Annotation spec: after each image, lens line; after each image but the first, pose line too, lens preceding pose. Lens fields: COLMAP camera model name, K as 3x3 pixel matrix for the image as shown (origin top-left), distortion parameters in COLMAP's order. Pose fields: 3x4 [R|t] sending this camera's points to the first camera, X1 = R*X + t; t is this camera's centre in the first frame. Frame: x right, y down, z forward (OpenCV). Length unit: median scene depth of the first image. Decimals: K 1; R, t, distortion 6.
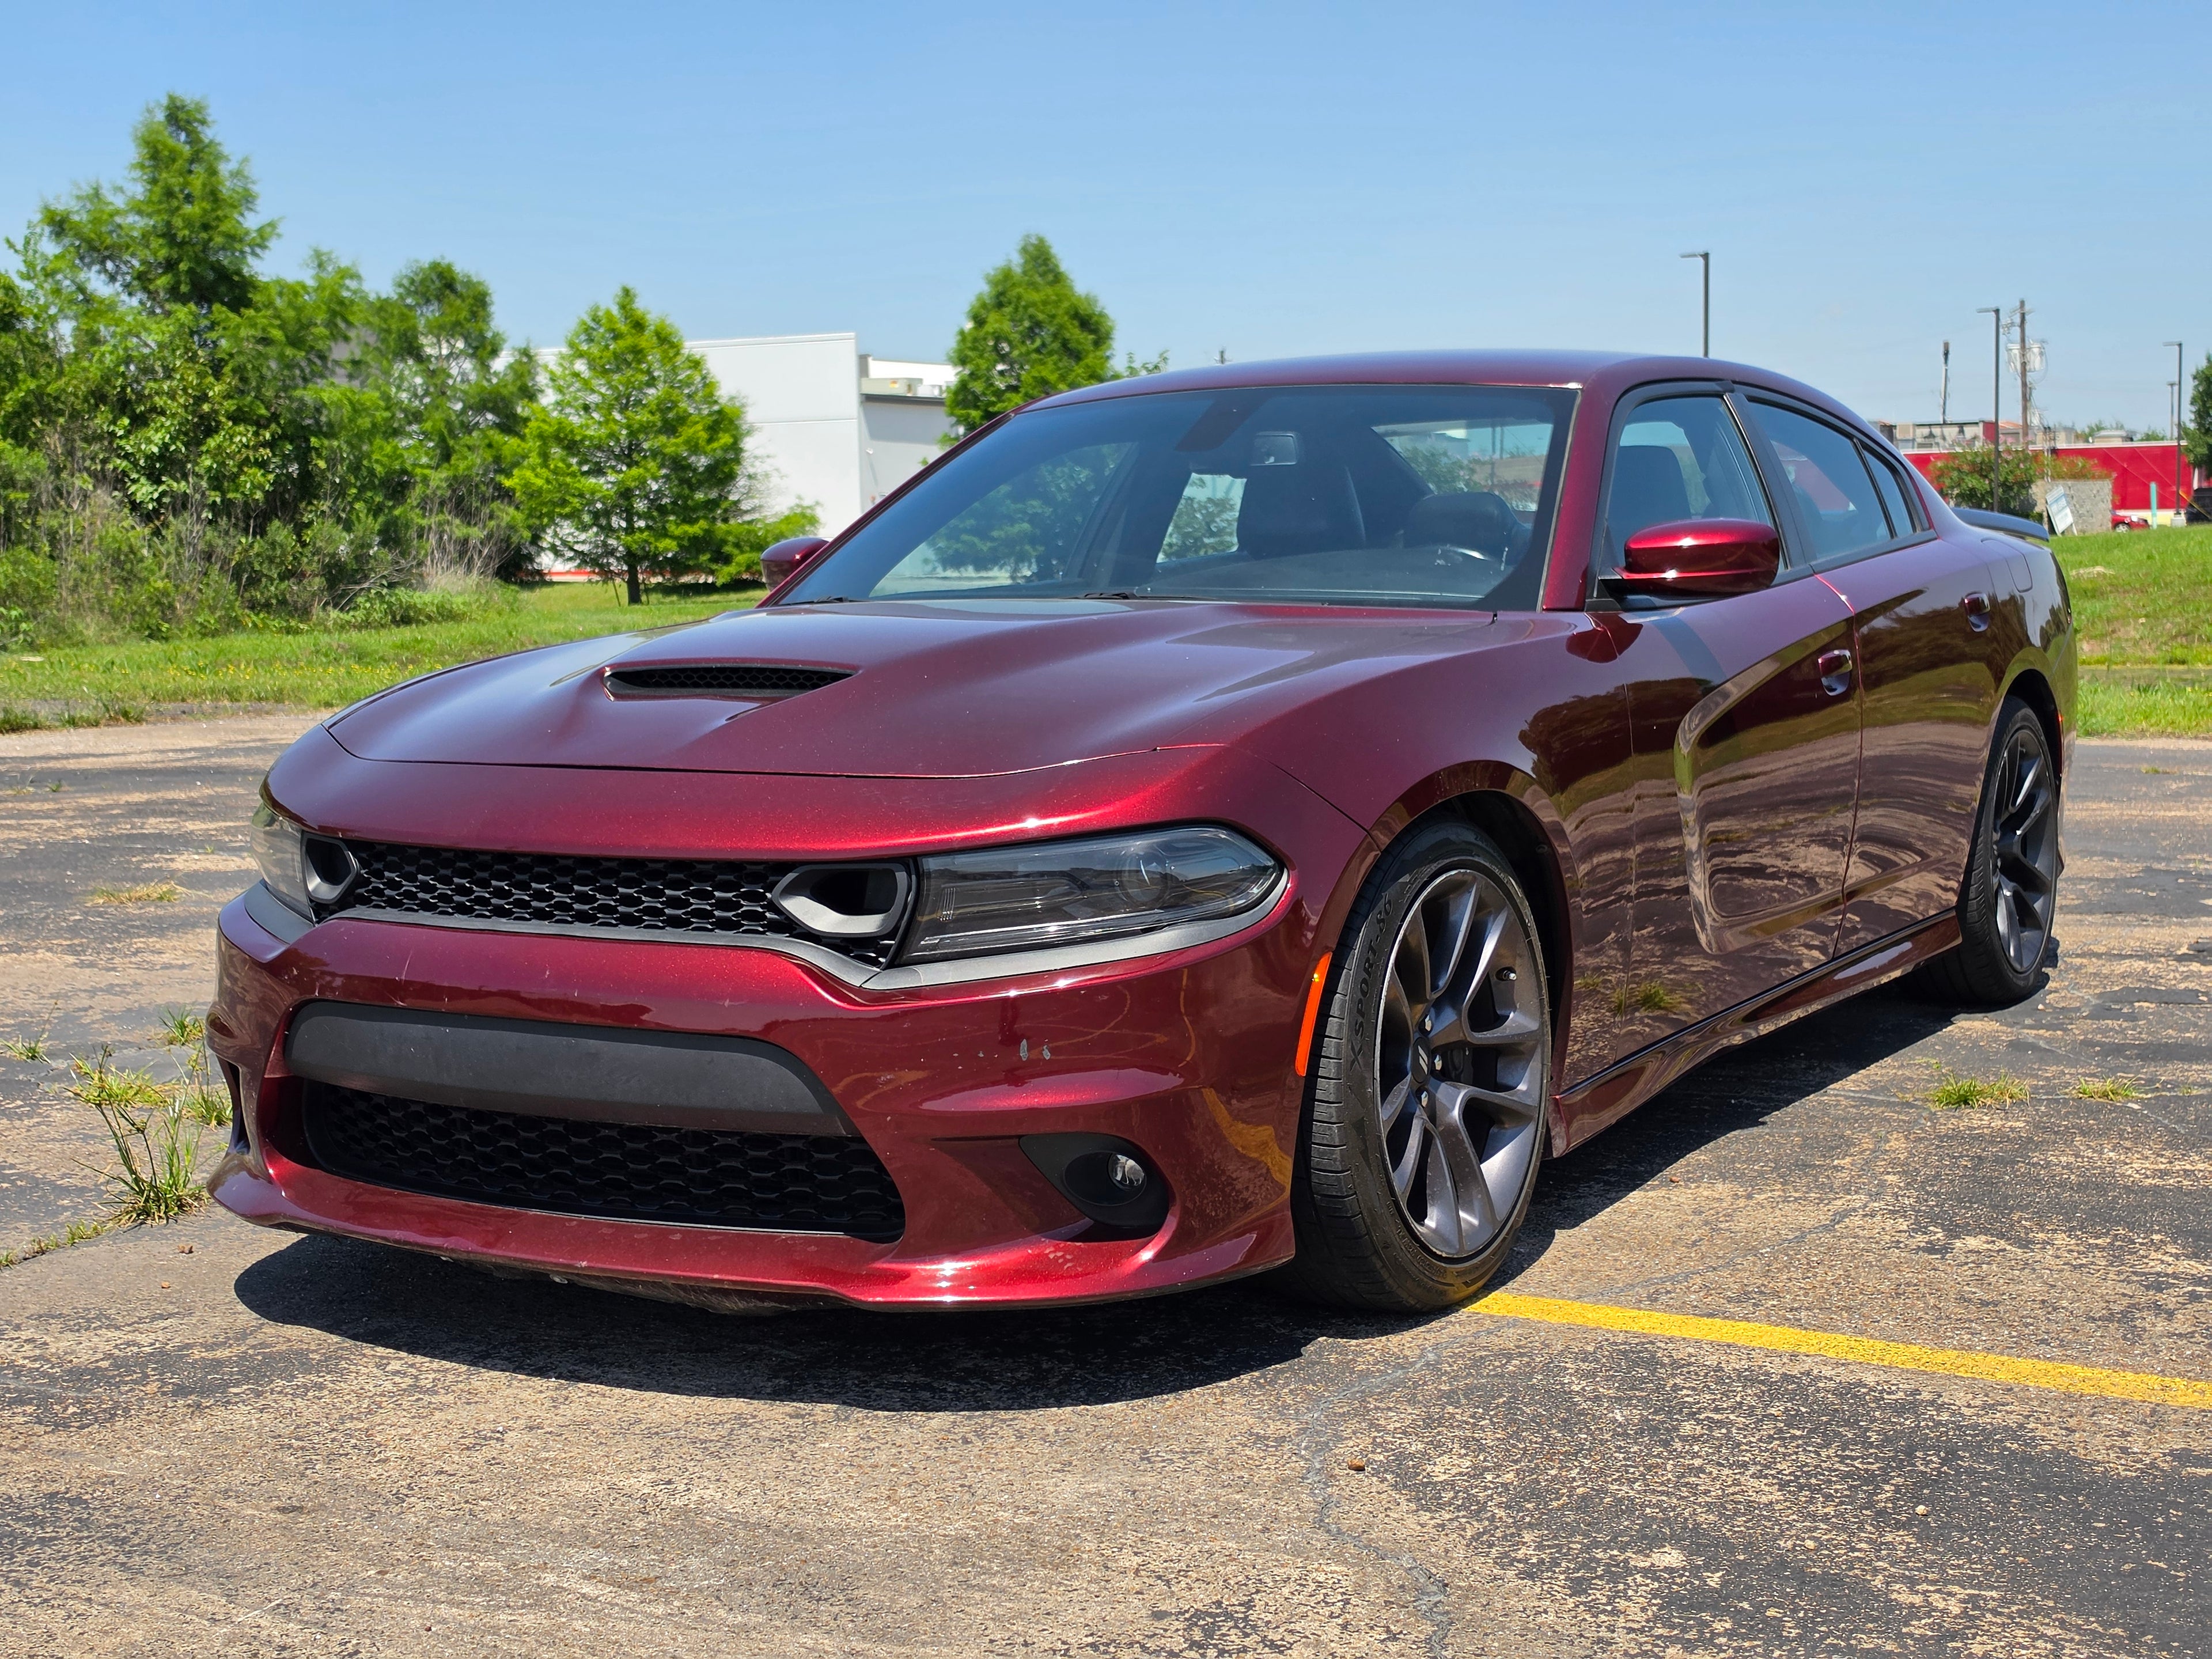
lens RADIAL K [[3074.3, 0, 1126.6], [0, 3074.3, 743.0], [0, 0, 1]] dist [0.152851, -0.332270]
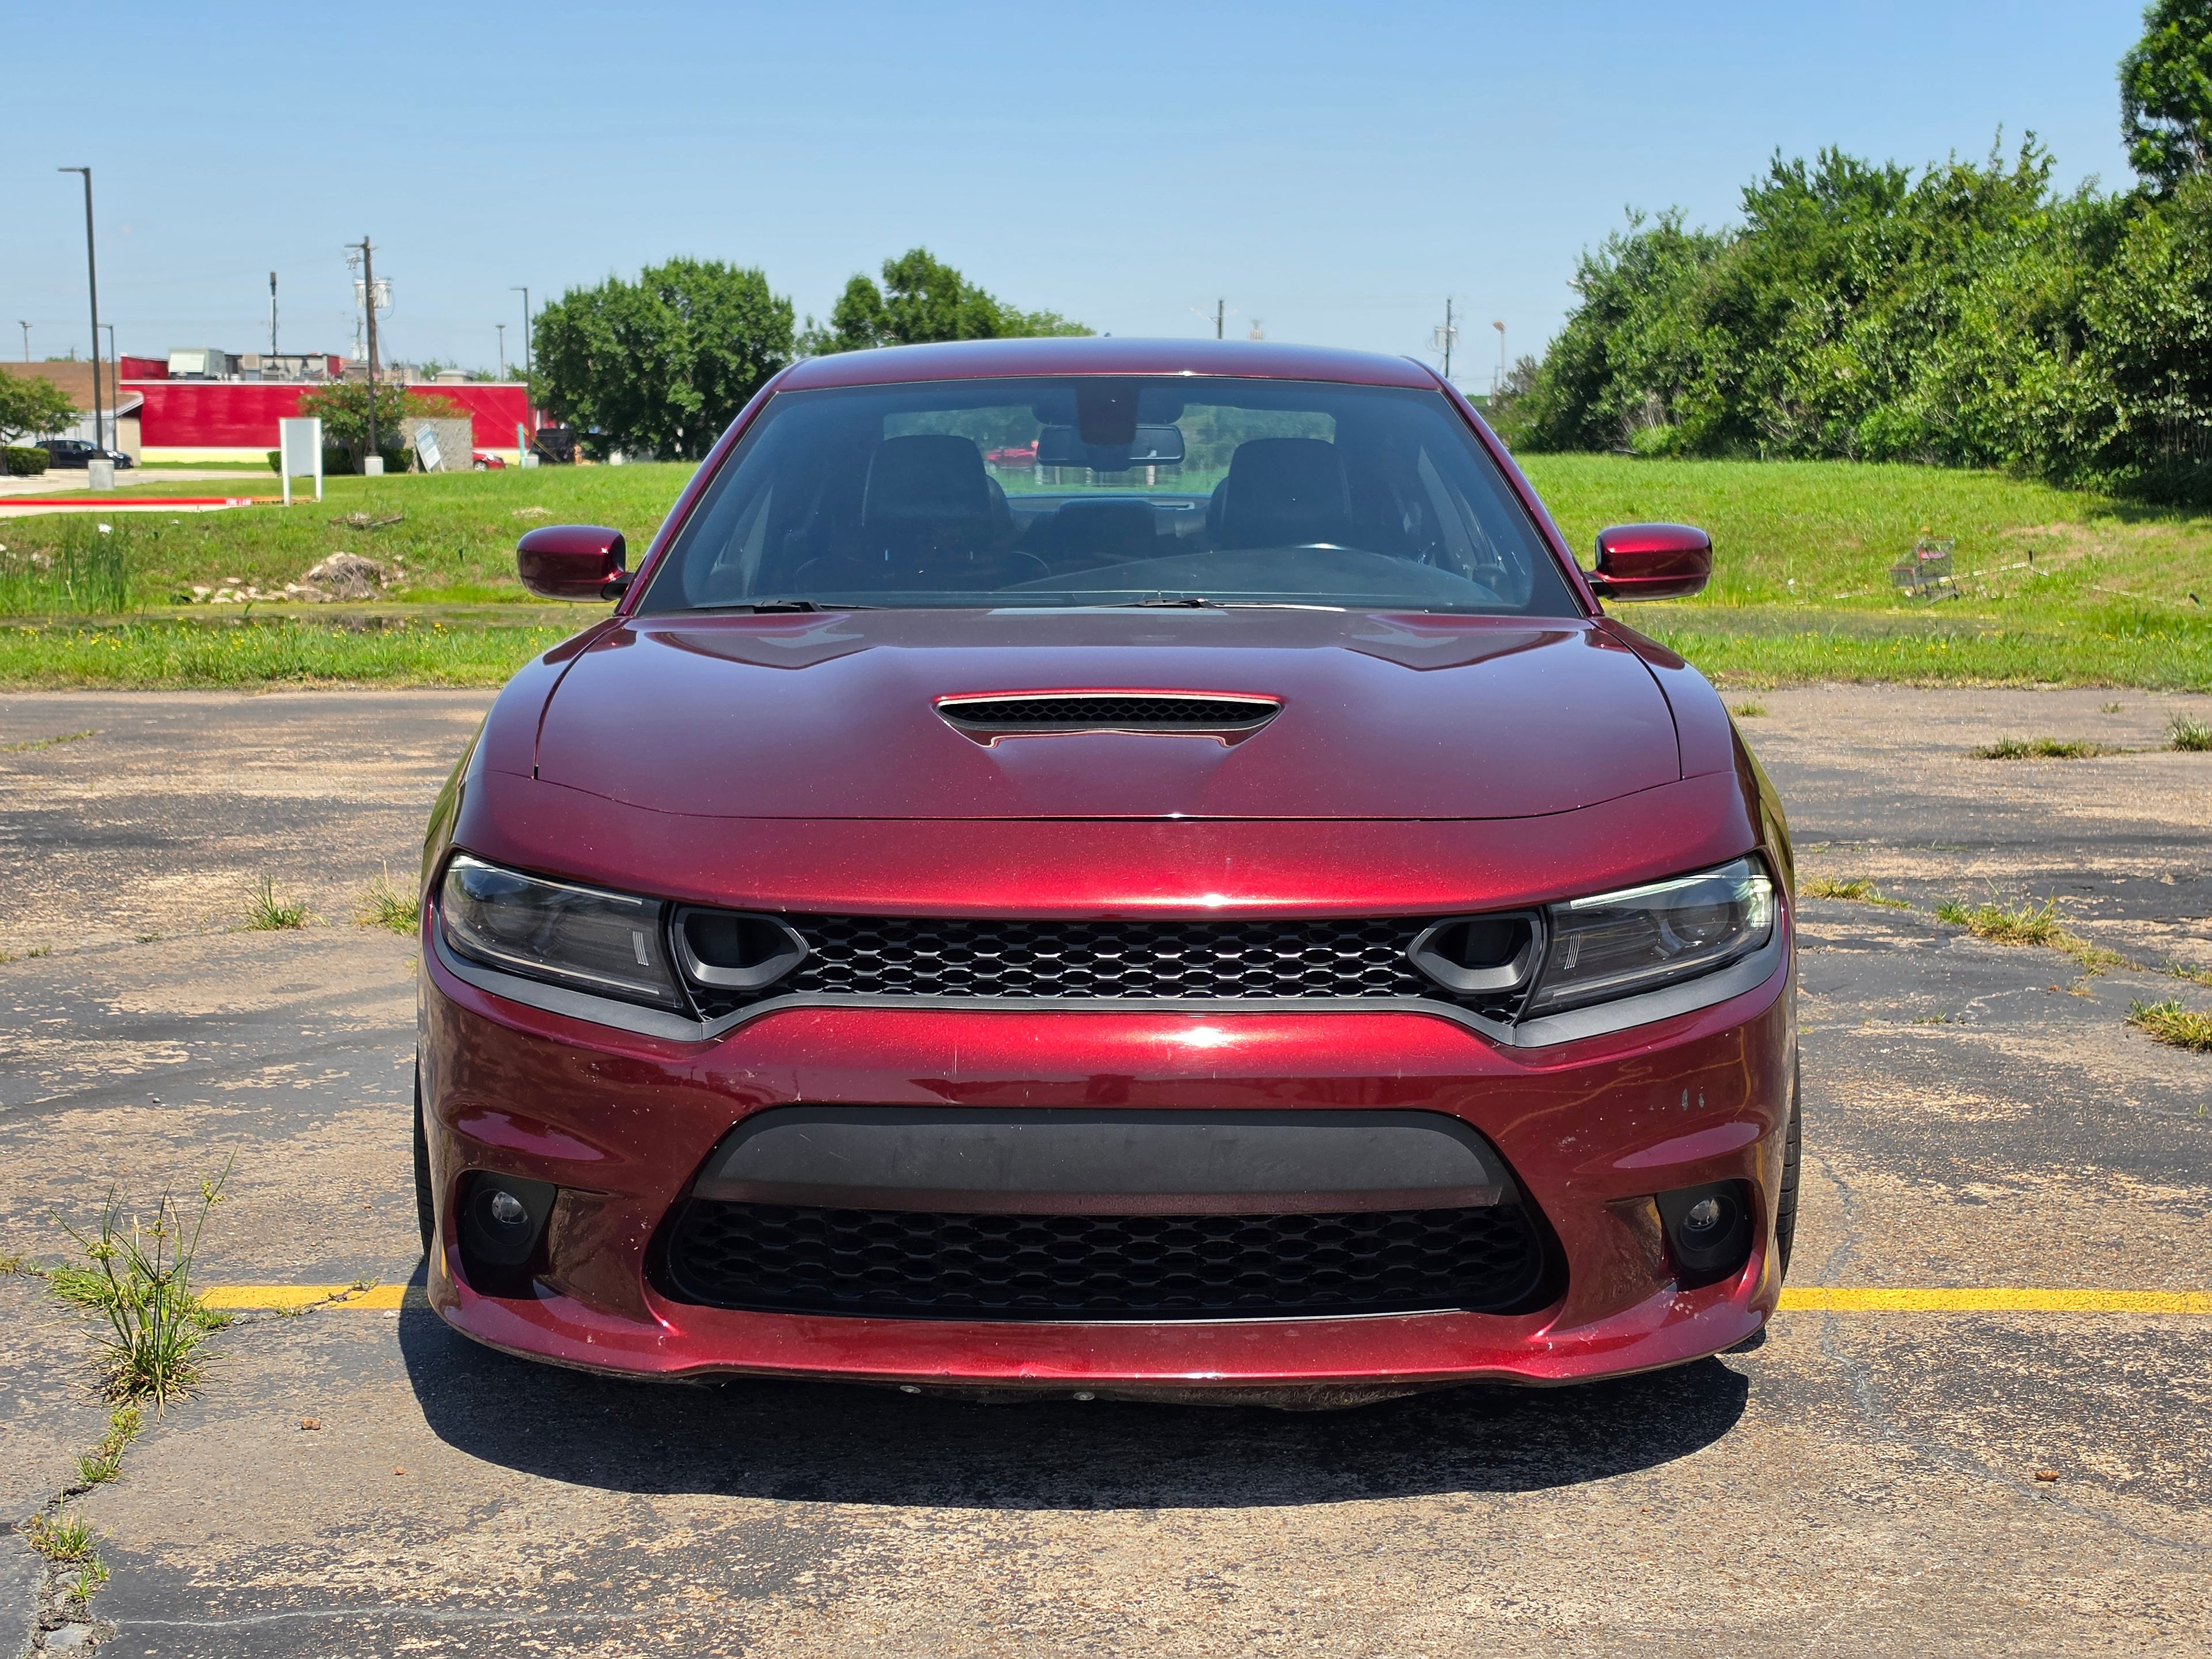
lens RADIAL K [[3074.3, 0, 1126.6], [0, 3074.3, 743.0], [0, 0, 1]] dist [0.152851, -0.332270]
pose [[0.862400, -0.030131, 0.505329, -0.614683], [0.019075, 0.999452, 0.027040, -0.037764], [-0.505867, -0.013680, 0.862503, 0.232922]]
